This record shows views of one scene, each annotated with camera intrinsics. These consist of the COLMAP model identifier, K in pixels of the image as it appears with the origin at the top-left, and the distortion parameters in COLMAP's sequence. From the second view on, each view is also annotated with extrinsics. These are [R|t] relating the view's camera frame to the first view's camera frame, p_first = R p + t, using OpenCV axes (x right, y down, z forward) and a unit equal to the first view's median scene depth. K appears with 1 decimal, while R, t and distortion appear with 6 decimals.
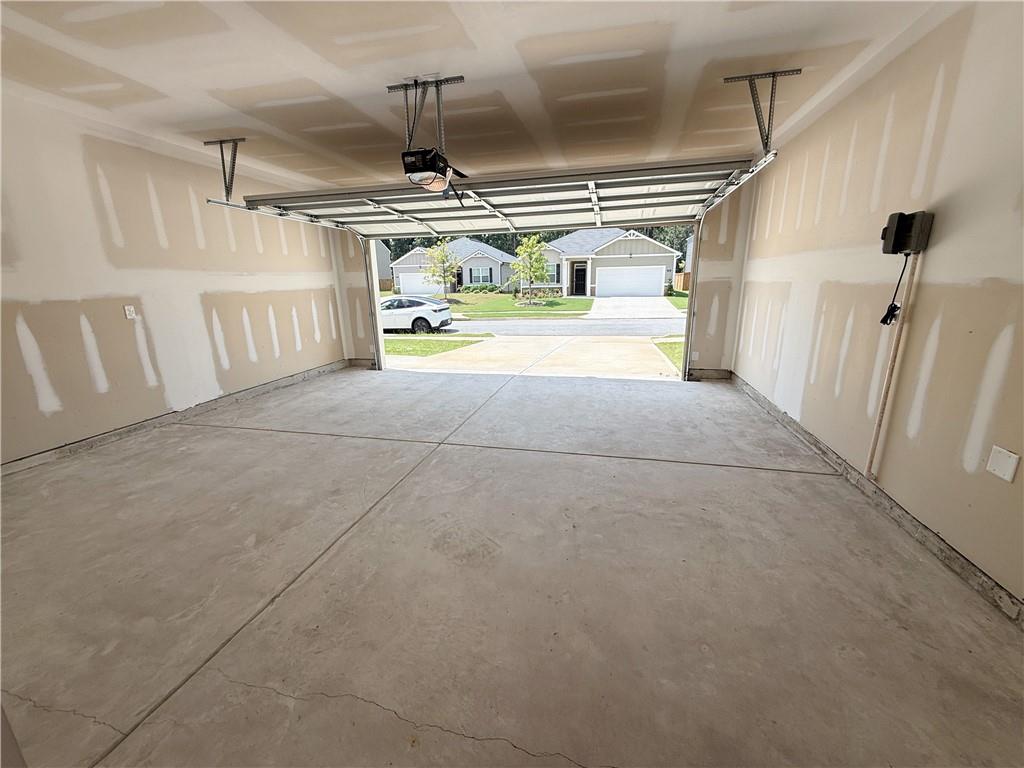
lens RADIAL K [[409.1, 0, 509.3], [0, 409.1, 385.5], [0, 0, 1]] dist [-0.000305, 0.000018]
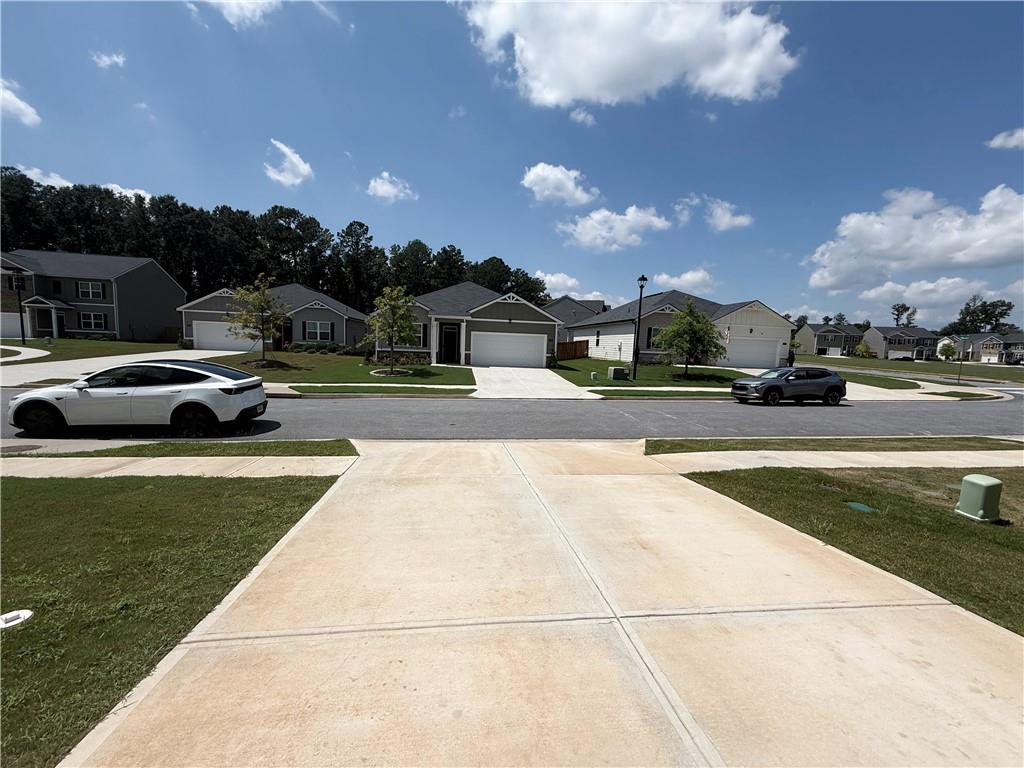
lens RADIAL K [[409.1, 0, 509.3], [0, 409.1, 385.5], [0, 0, 1]] dist [-0.000305, 0.000018]
pose [[0.929237, 0.019825, 0.368953, -0.022795], [0.034914, 0.989380, -0.141098, -0.056662], [-0.367832, 0.143995, 0.918676, 0.212840]]
